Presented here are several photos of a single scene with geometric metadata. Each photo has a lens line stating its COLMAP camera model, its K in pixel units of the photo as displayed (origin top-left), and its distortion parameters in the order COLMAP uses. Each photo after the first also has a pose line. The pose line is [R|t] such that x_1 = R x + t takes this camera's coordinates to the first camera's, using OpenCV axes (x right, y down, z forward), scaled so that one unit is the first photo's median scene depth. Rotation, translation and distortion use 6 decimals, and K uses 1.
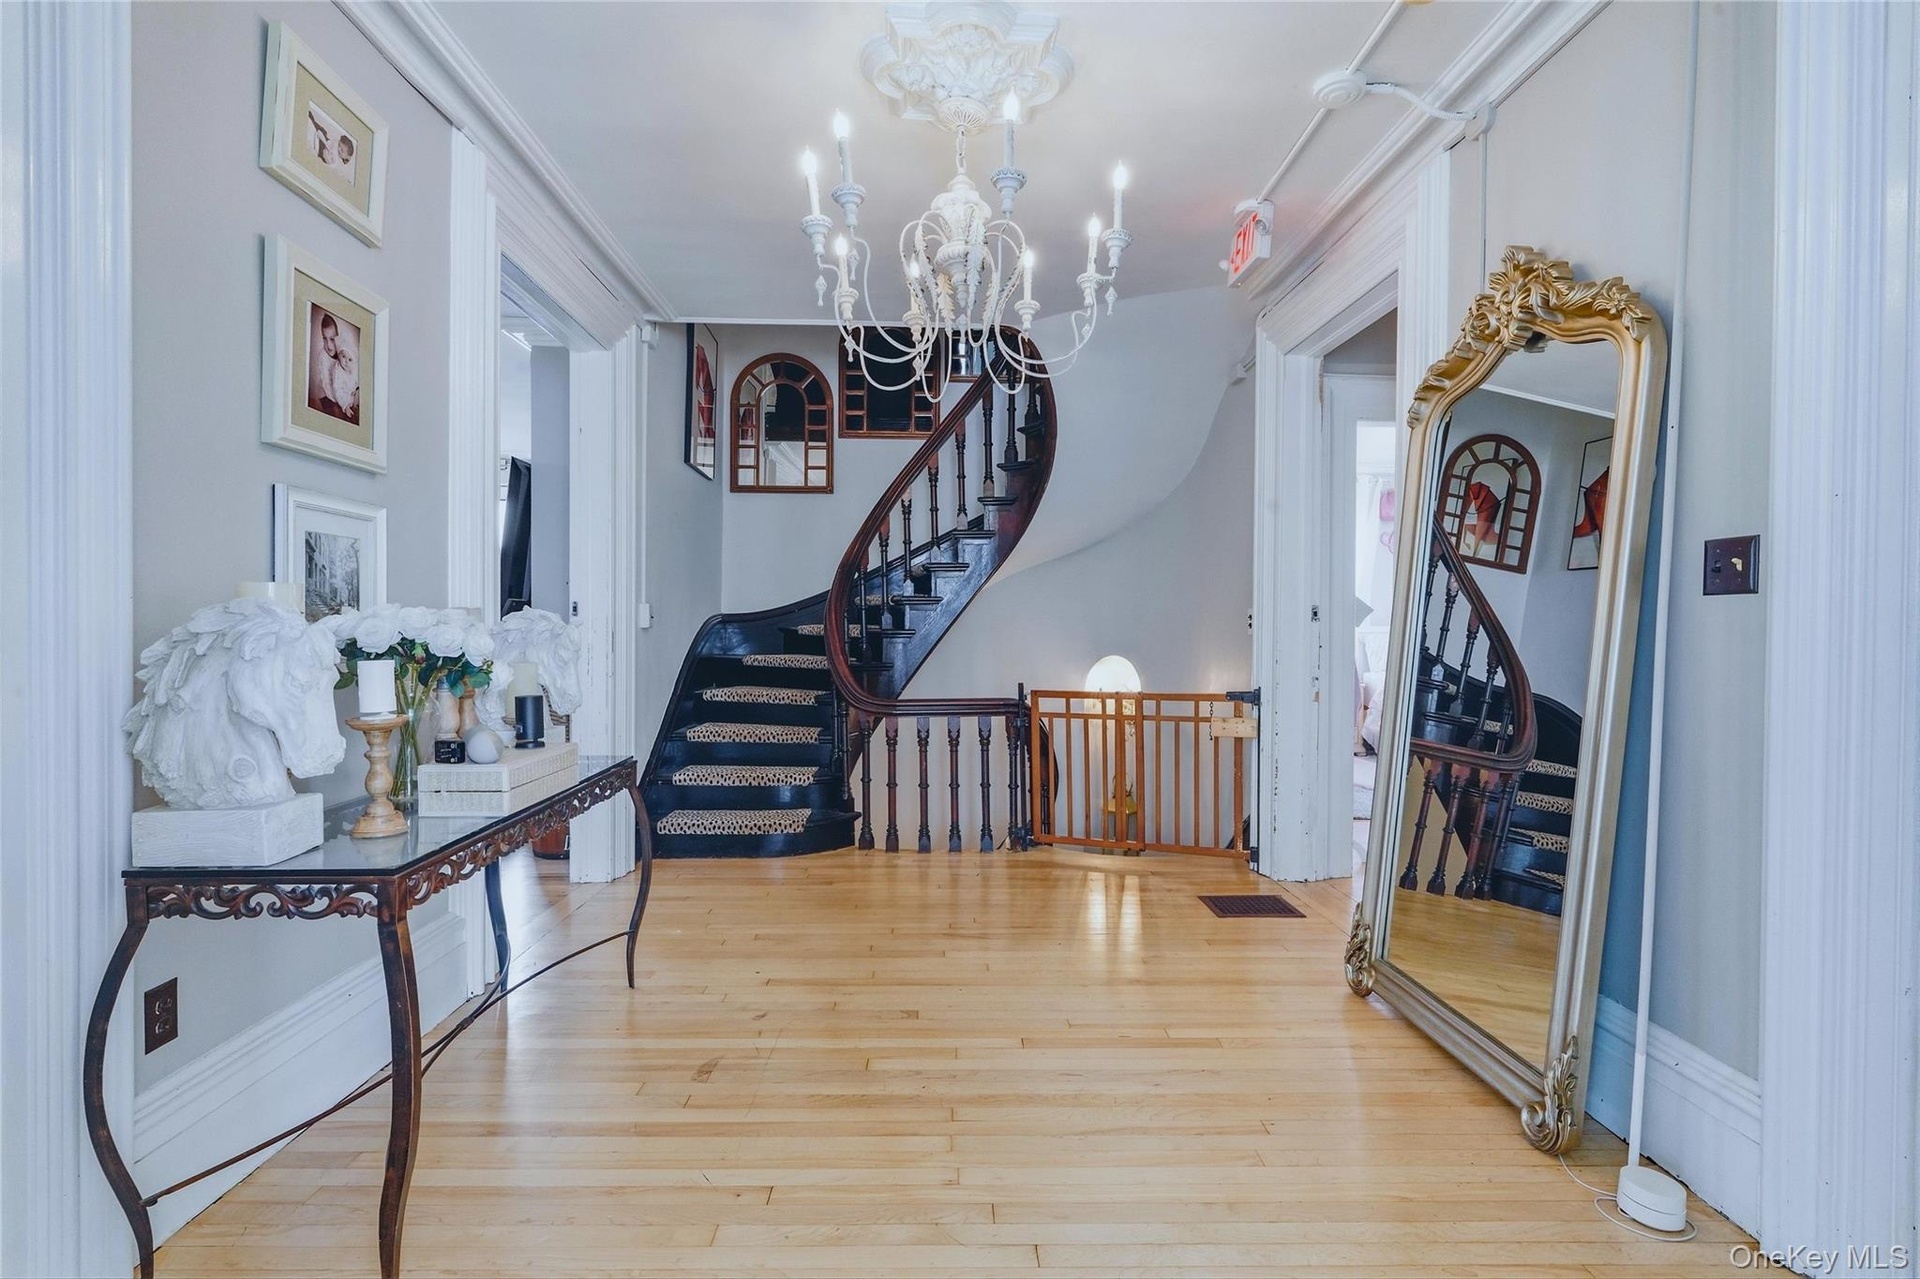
lens RADIAL K [[863.0, 0, 955.3], [0, 863.0, 639.8], [0, 0, 1]] dist [-0.001320, 0.000049]
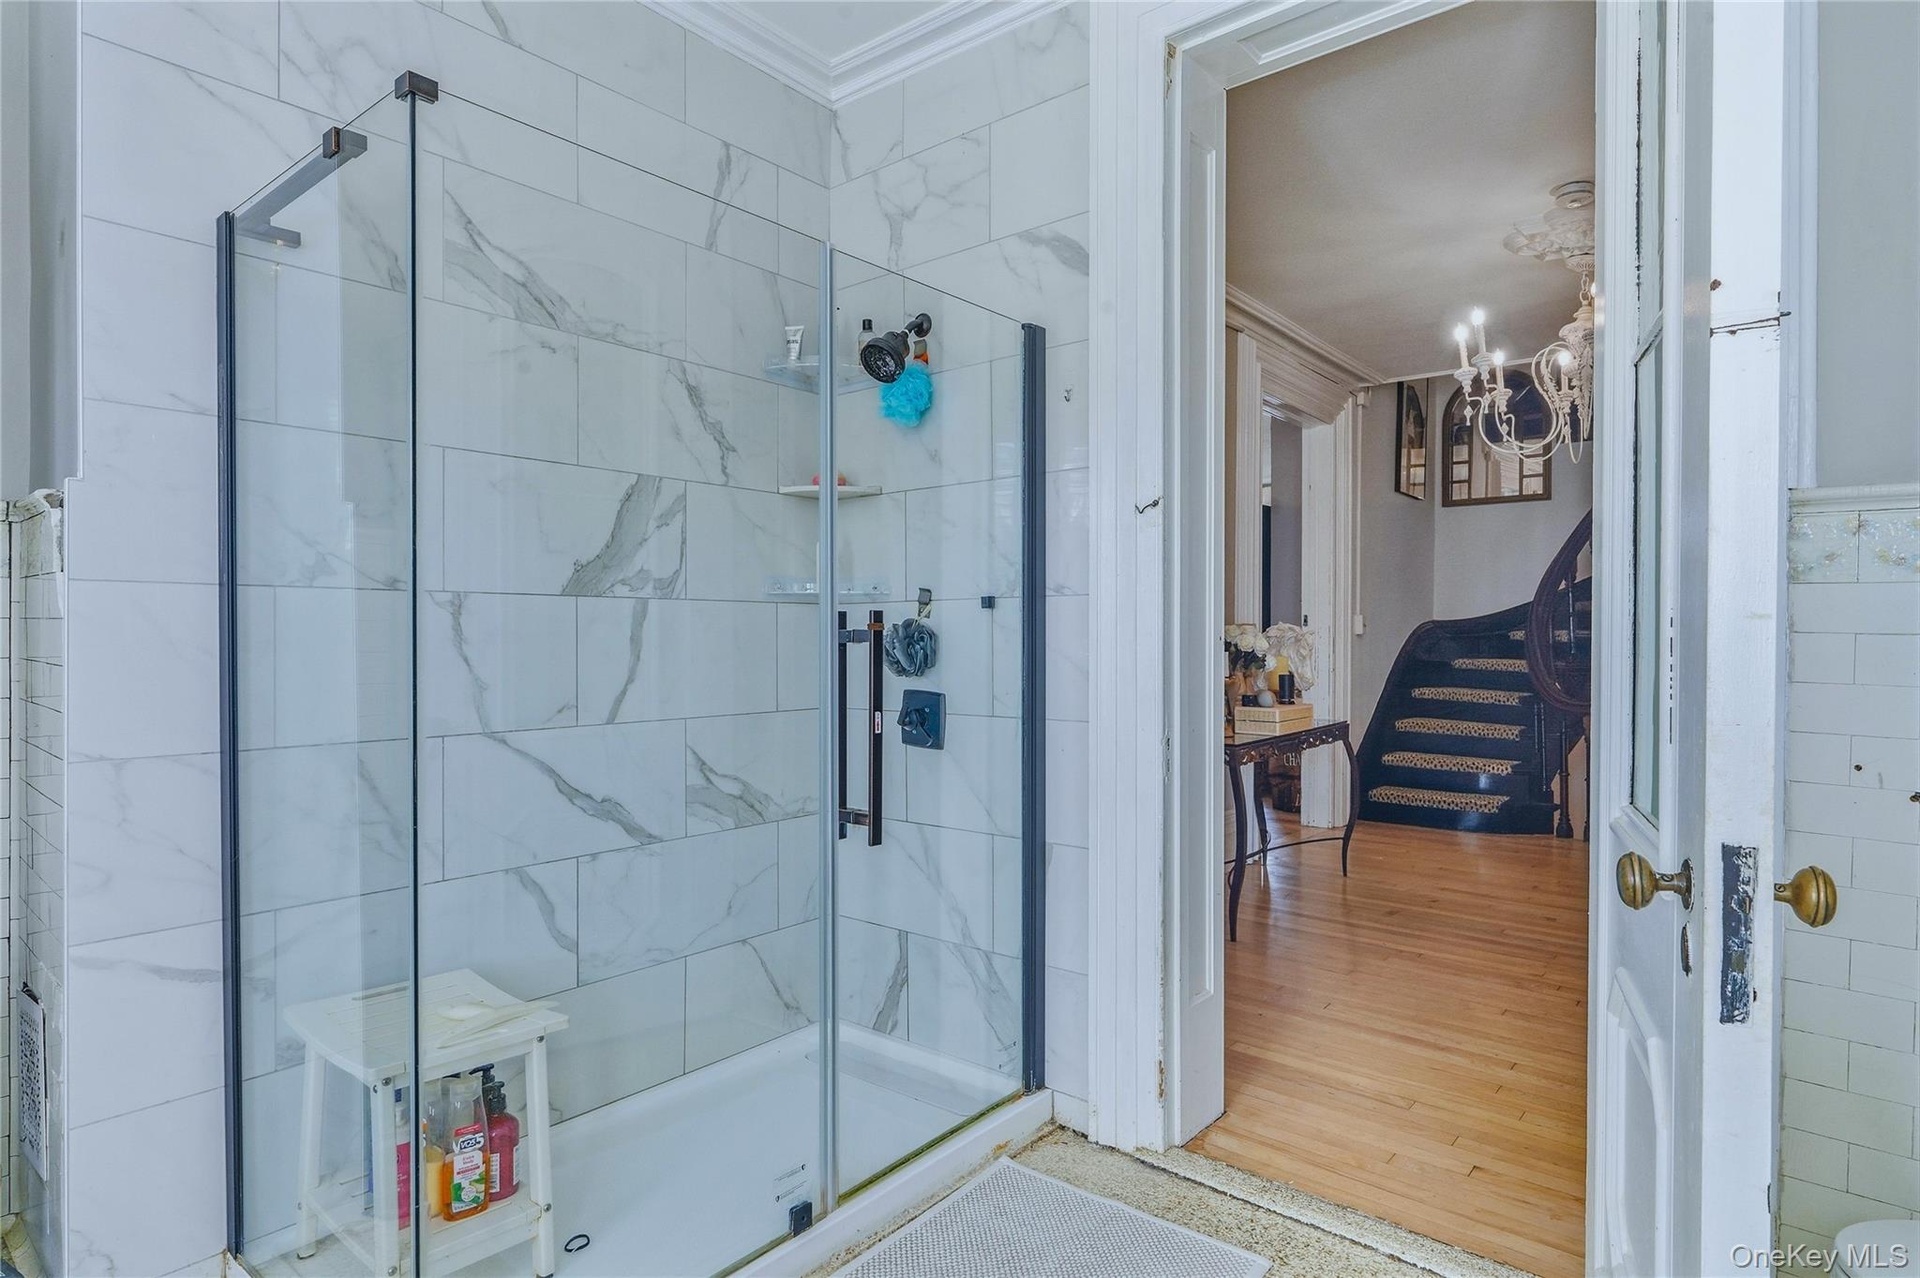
lens RADIAL K [[1034.3, 0, 962.0], [0, 1034.3, 640.7], [0, 0, 1]] dist [-0.001288, -0.000162]
pose [[0.749876, 0.000585, -0.661578, 0.194878], [-0.005186, 0.999974, -0.004994, 0.005188], [0.661558, 0.007176, 0.749859, -0.491119]]
